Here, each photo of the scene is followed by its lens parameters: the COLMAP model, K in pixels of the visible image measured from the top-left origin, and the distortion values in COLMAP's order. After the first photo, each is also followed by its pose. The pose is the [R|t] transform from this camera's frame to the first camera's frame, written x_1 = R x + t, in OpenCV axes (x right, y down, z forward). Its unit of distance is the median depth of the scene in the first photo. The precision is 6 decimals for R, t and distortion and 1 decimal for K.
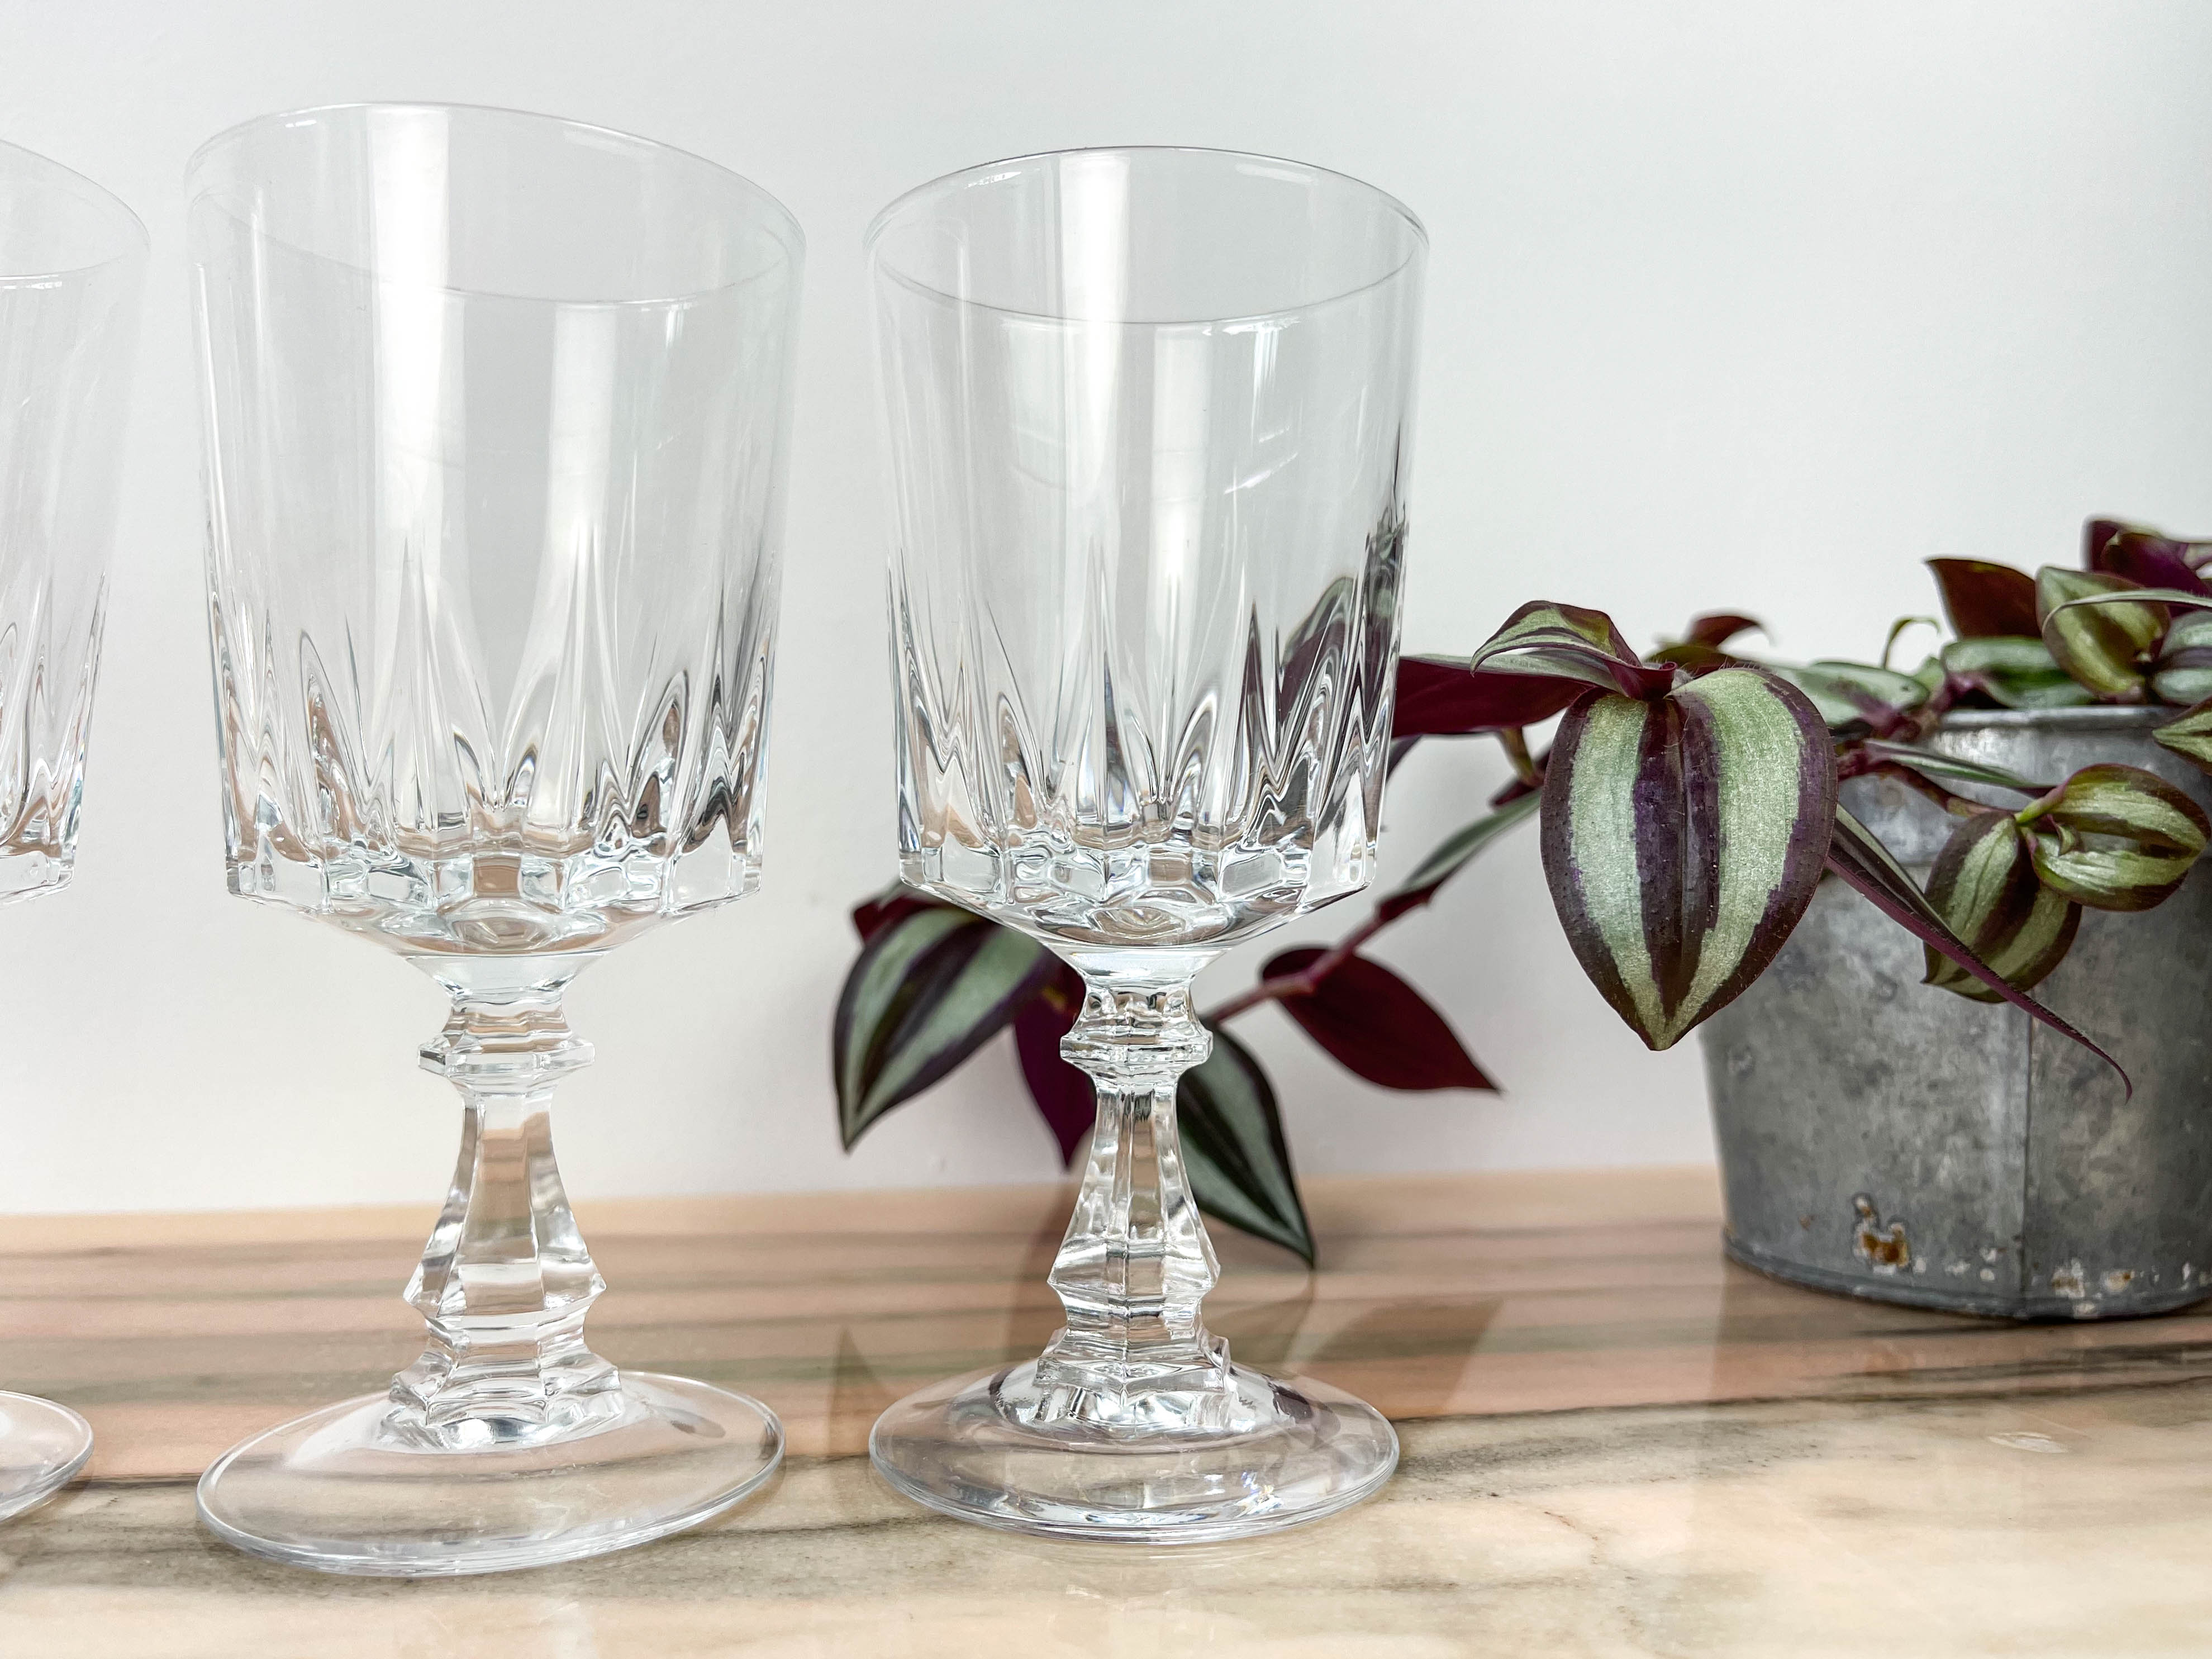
lens RADIAL K [[1774.3, 0, 1106.0], [0, 1774.3, 829.5], [0, 0, 1]] dist [-0.002280, -0.011098]
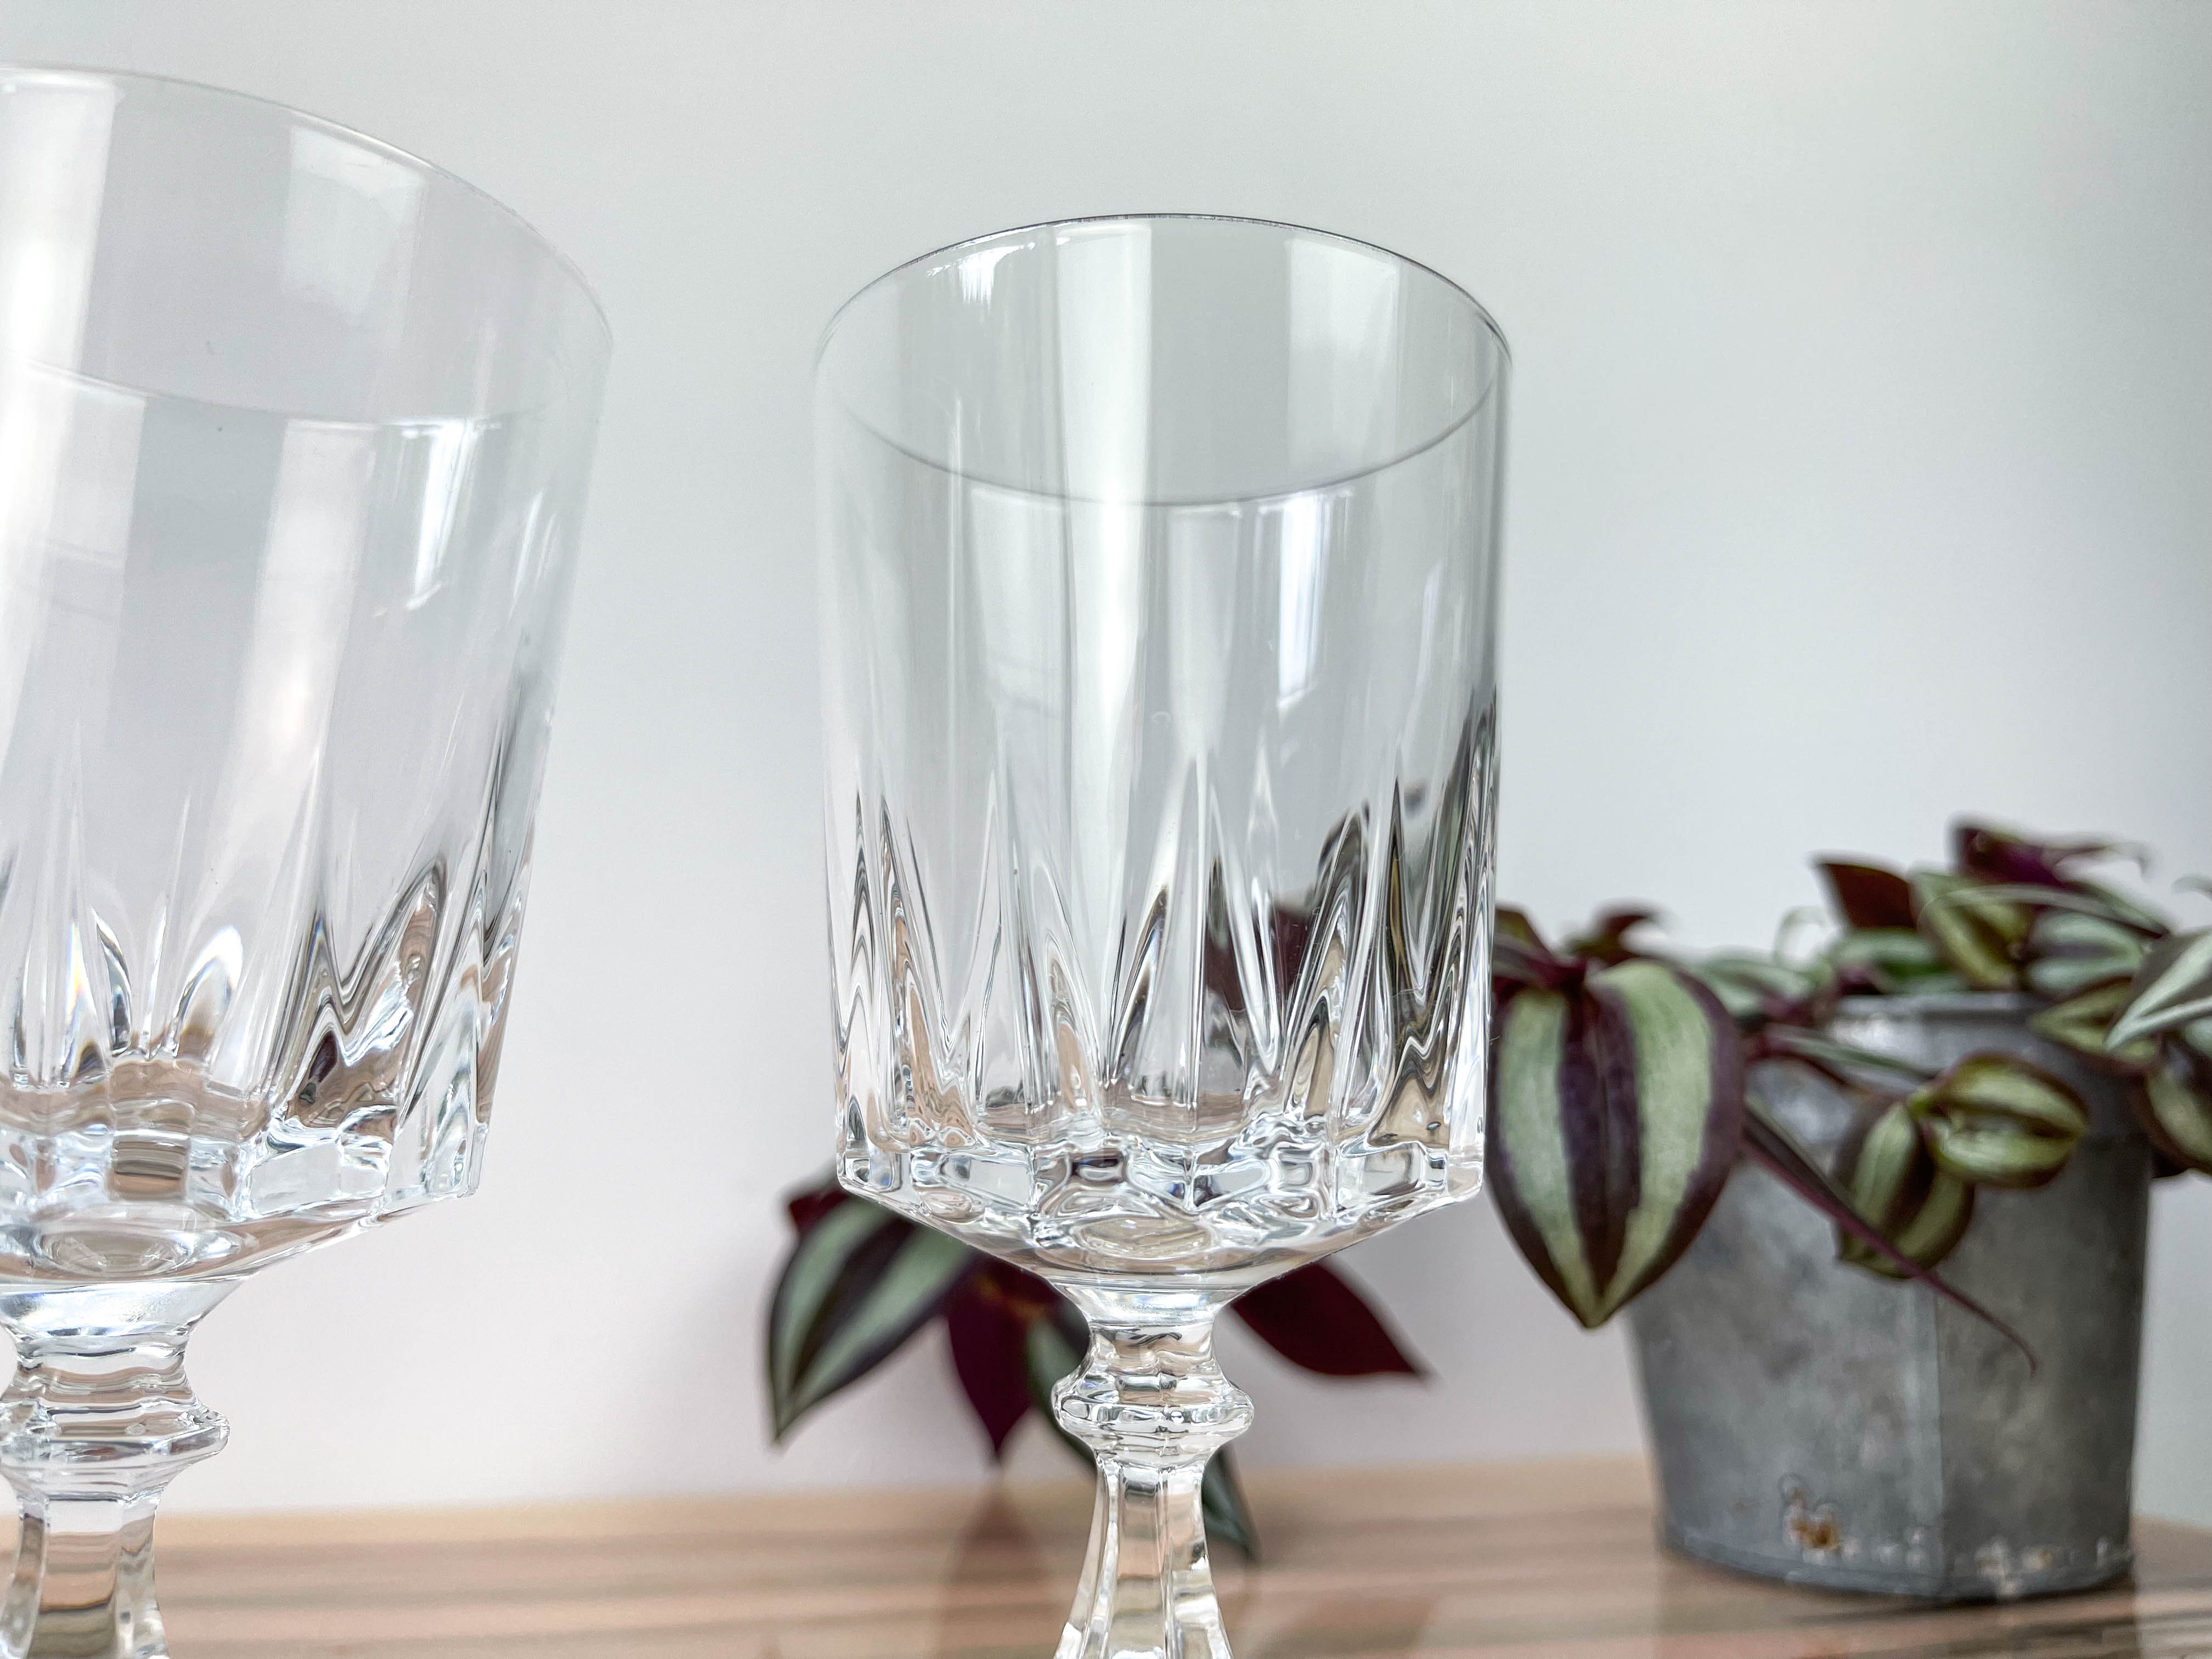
lens RADIAL K [[1751.2, 0, 1106.0], [0, 1751.2, 829.5], [0, 0, 1]] dist [0.034835, -0.095582]
pose [[0.998613, 0.006663, 0.052231, -0.022647], [0.001825, 0.986985, -0.160803, -0.000011], [-0.052623, 0.160675, 0.985604, -0.034781]]
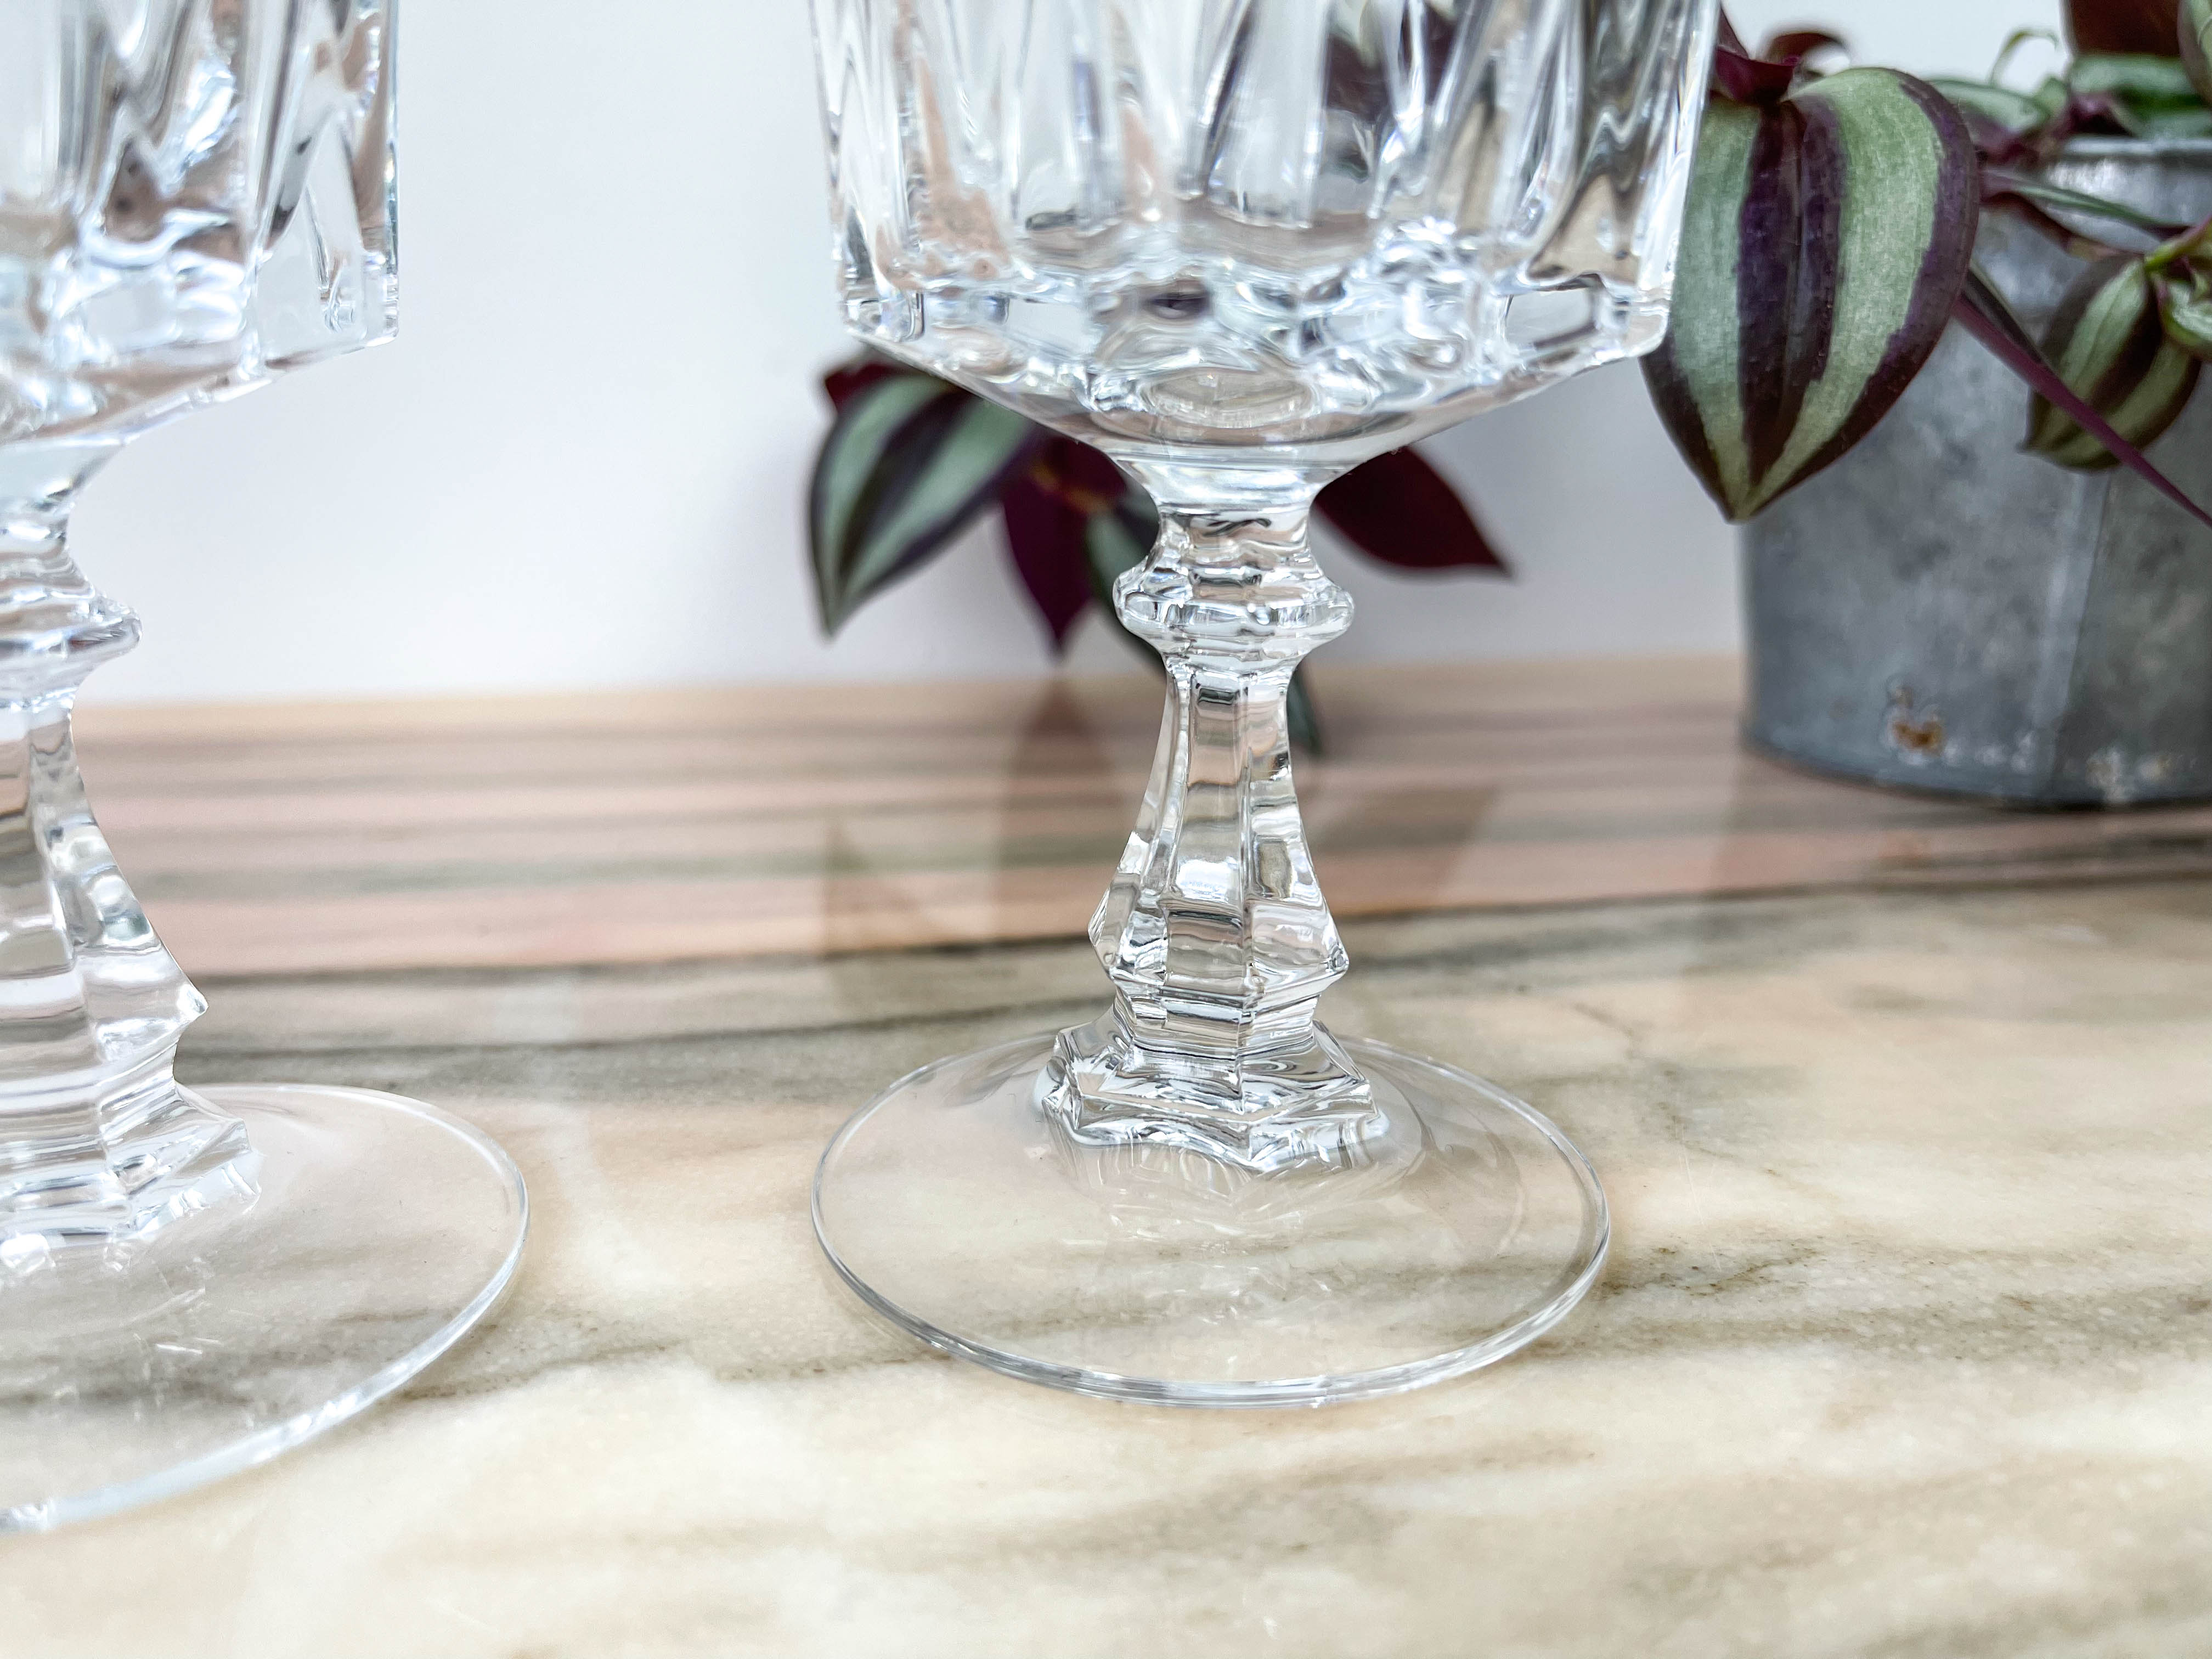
lens RADIAL K [[1751.2, 0, 1106.0], [0, 1751.2, 829.5], [0, 0, 1]] dist [0.034835, -0.095582]
pose [[0.999838, -0.004483, 0.017421, -0.019519], [-0.000634, 0.959069, 0.283172, 0.019548], [-0.017977, -0.283138, 0.958911, 0.097879]]
